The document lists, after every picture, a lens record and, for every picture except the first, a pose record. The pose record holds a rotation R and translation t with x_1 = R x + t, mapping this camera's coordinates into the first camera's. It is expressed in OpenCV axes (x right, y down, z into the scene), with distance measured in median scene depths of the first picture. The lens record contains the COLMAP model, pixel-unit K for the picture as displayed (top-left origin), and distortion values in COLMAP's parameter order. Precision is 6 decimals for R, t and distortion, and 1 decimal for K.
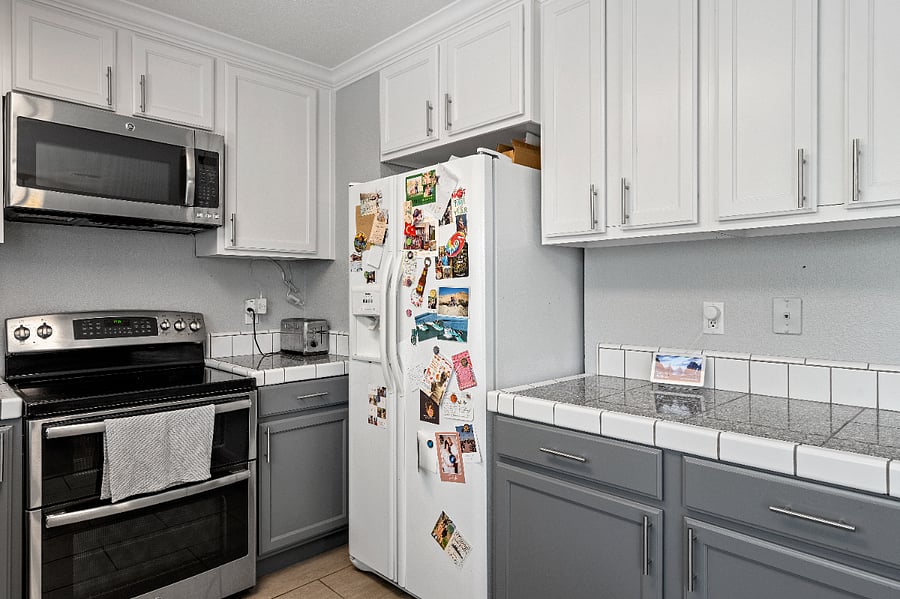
lens RADIAL K [[538.0, 0, 452.1], [0, 538.0, 295.3], [0, 0, 1]] dist [0.003705, 0.001428]
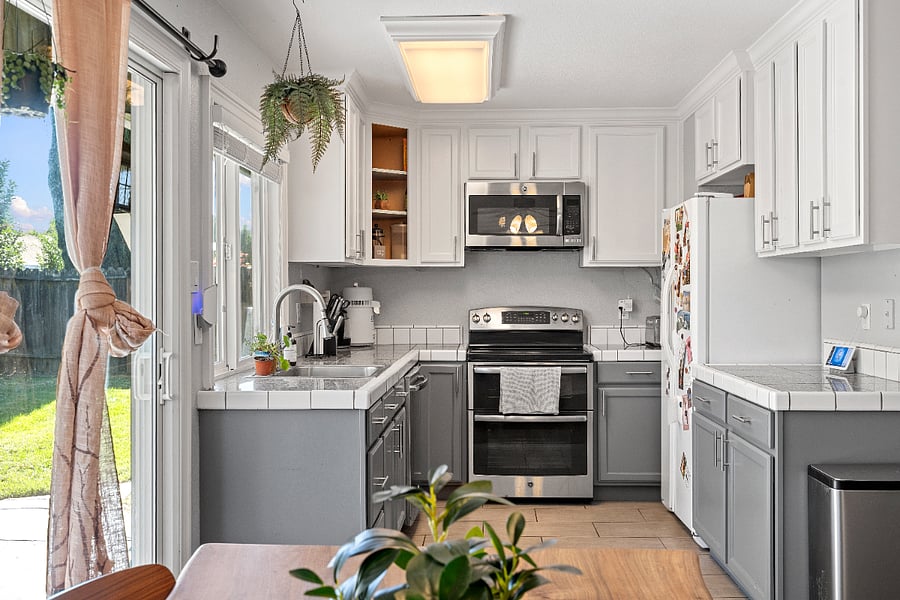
lens RADIAL K [[870.9, 0, 450.0], [0, 870.9, 300.0], [0, 0, 1]] dist [-0.001985, -0.004433]
pose [[0.684940, 0.006425, -0.728571, 1.106062], [-0.003304, 0.999978, 0.005713, -0.002512], [0.728592, -0.001506, 0.684946, -0.900310]]
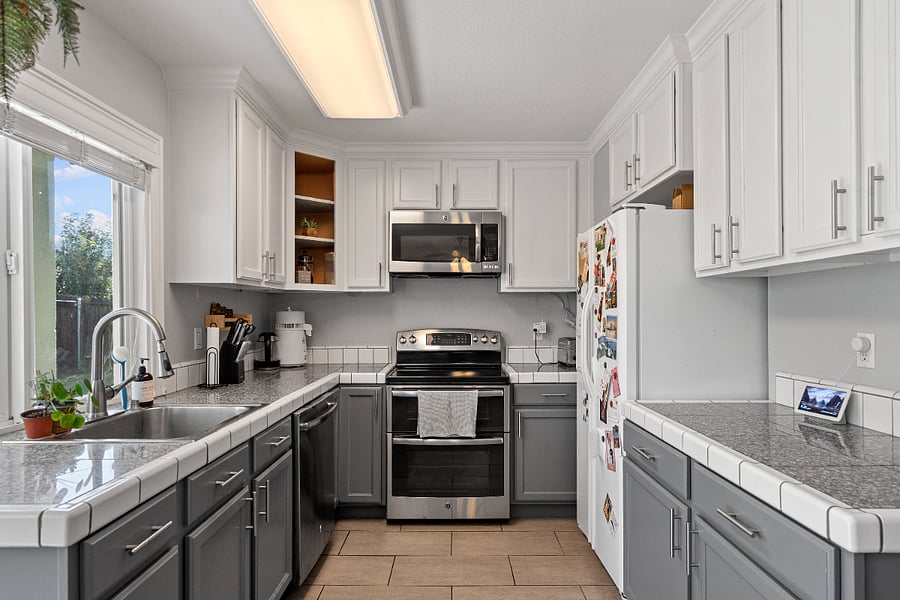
lens RADIAL K [[509.9, 0, 451.3], [0, 509.9, 314.8], [0, 0, 1]] dist [0.000163, 0.000564]
pose [[0.713915, 0.001393, -0.700231, 0.511298], [-0.003321, 0.999994, -0.001397, -0.012958], [0.700225, 0.003323, 0.713915, -0.103046]]
